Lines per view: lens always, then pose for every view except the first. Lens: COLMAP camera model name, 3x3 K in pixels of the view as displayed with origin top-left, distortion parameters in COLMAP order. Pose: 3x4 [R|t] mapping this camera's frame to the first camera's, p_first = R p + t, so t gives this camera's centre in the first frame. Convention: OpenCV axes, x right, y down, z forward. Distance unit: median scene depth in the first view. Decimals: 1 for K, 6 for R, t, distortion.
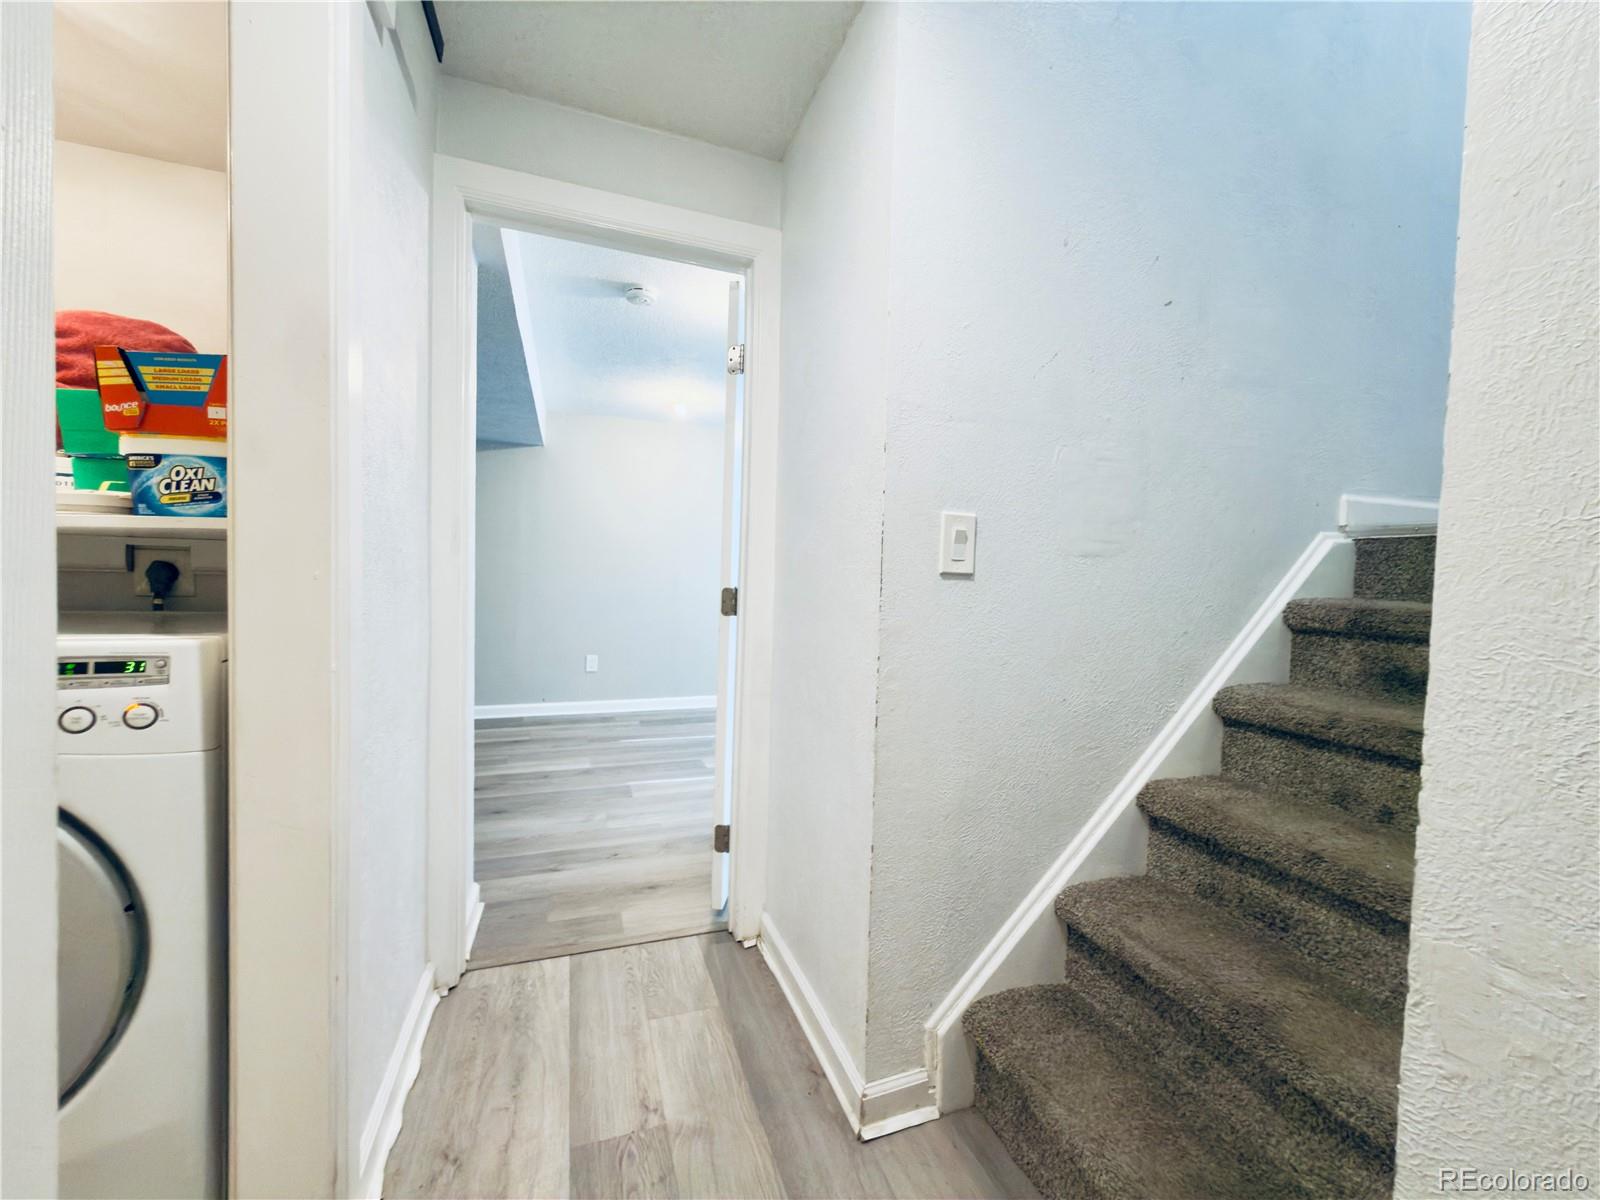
lens RADIAL K [[639.7, 0, 800.0], [0, 639.7, 600.0], [0, 0, 1]] dist [-0.000362, 0.000329]
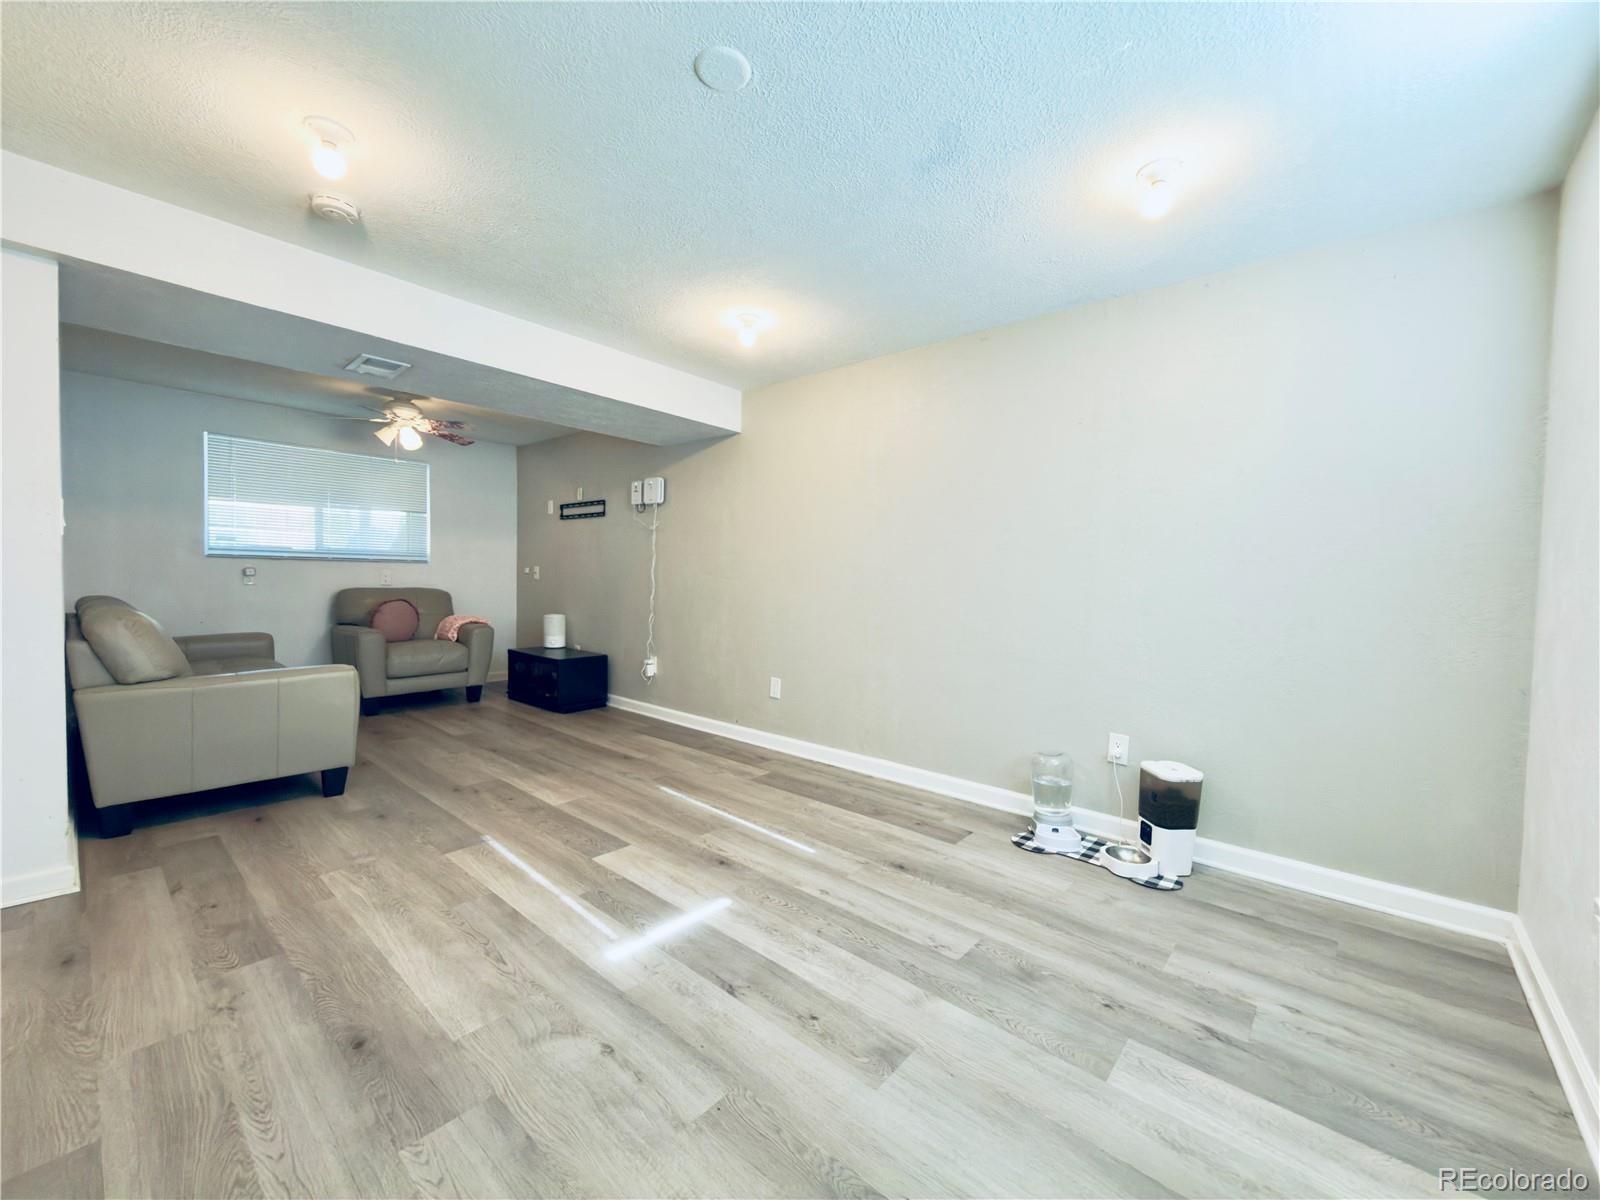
lens RADIAL K [[639.7, 0, 800.0], [0, 639.7, 600.0], [0, 0, 1]] dist [-0.000362, 0.000329]
pose [[0.493692, 0.021778, -0.869364, 0.574113], [-0.043864, 0.999037, 0.000116, -0.021029], [0.868530, 0.038077, 0.494172, 0.893646]]
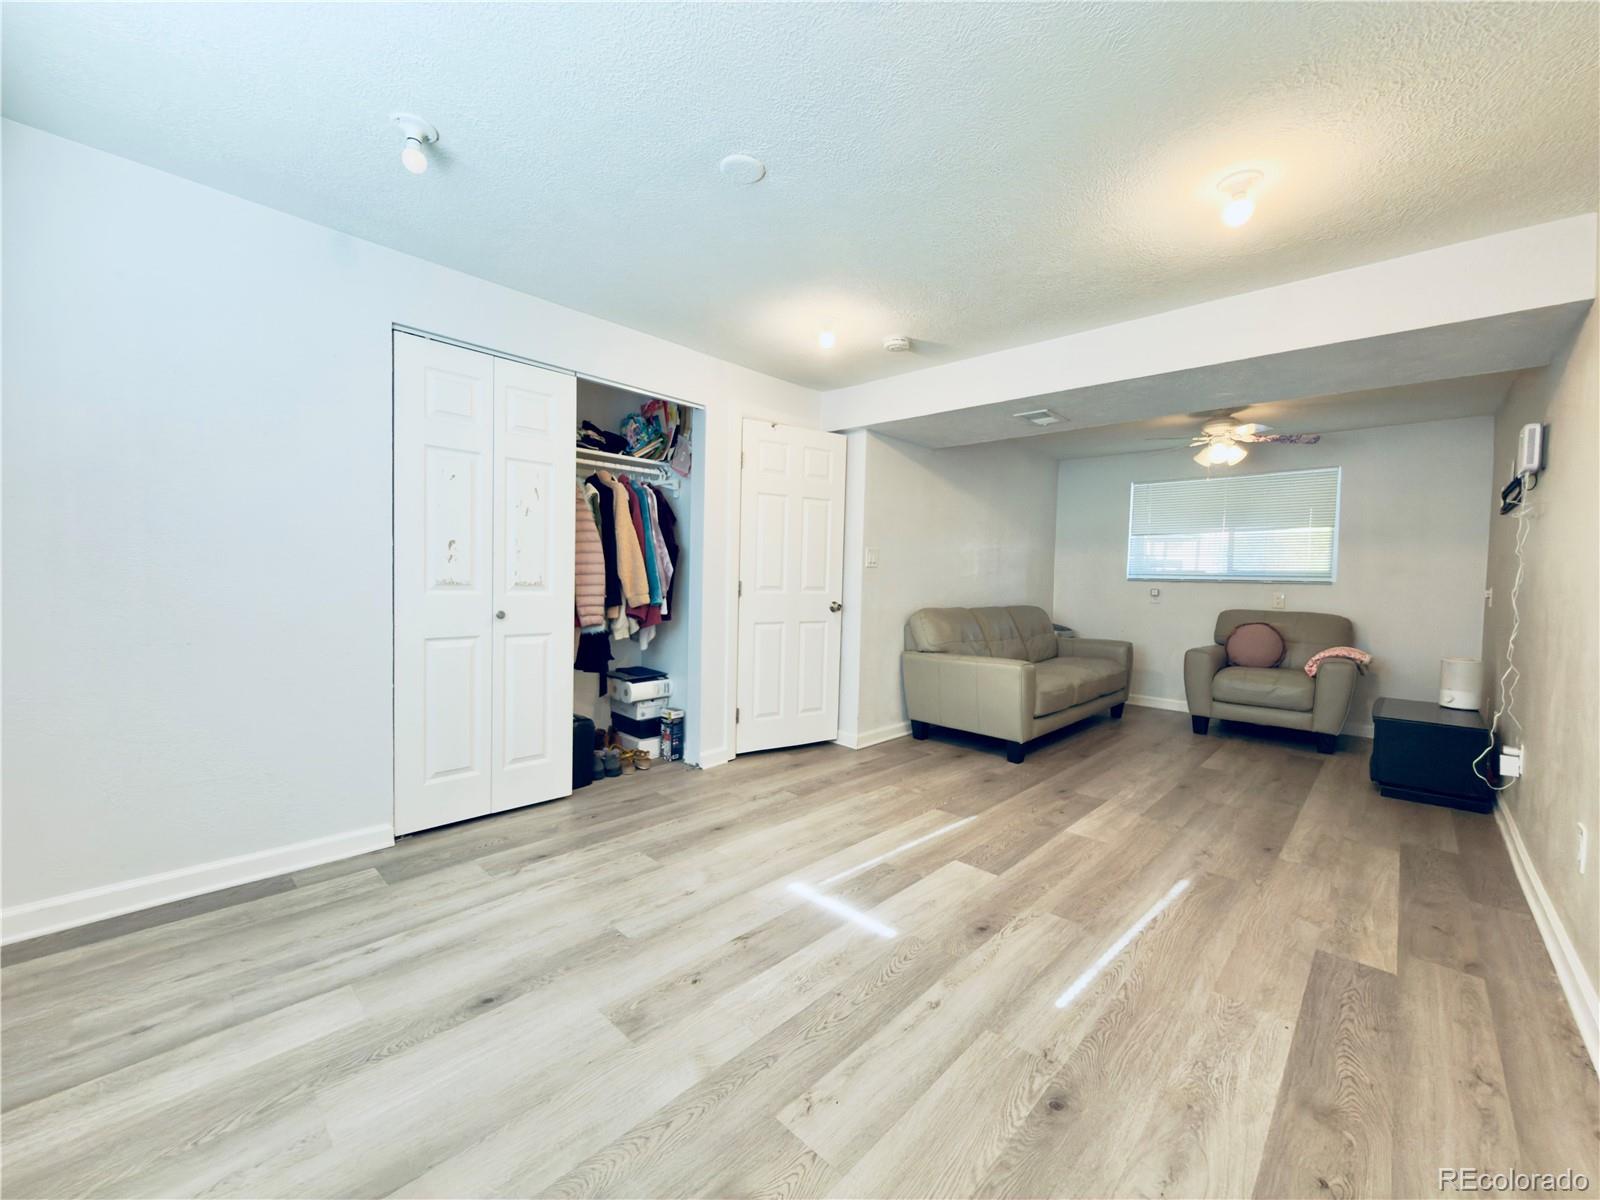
lens RADIAL K [[637.7, 0, 800.0], [0, 637.7, 600.0], [0, 0, 1]] dist [-0.000950, 0.000049]
pose [[-0.888810, -0.026369, -0.457517, 0.348950], [-0.059350, 0.996559, 0.057861, -0.052279], [0.454417, 0.078581, -0.887316, 1.596364]]
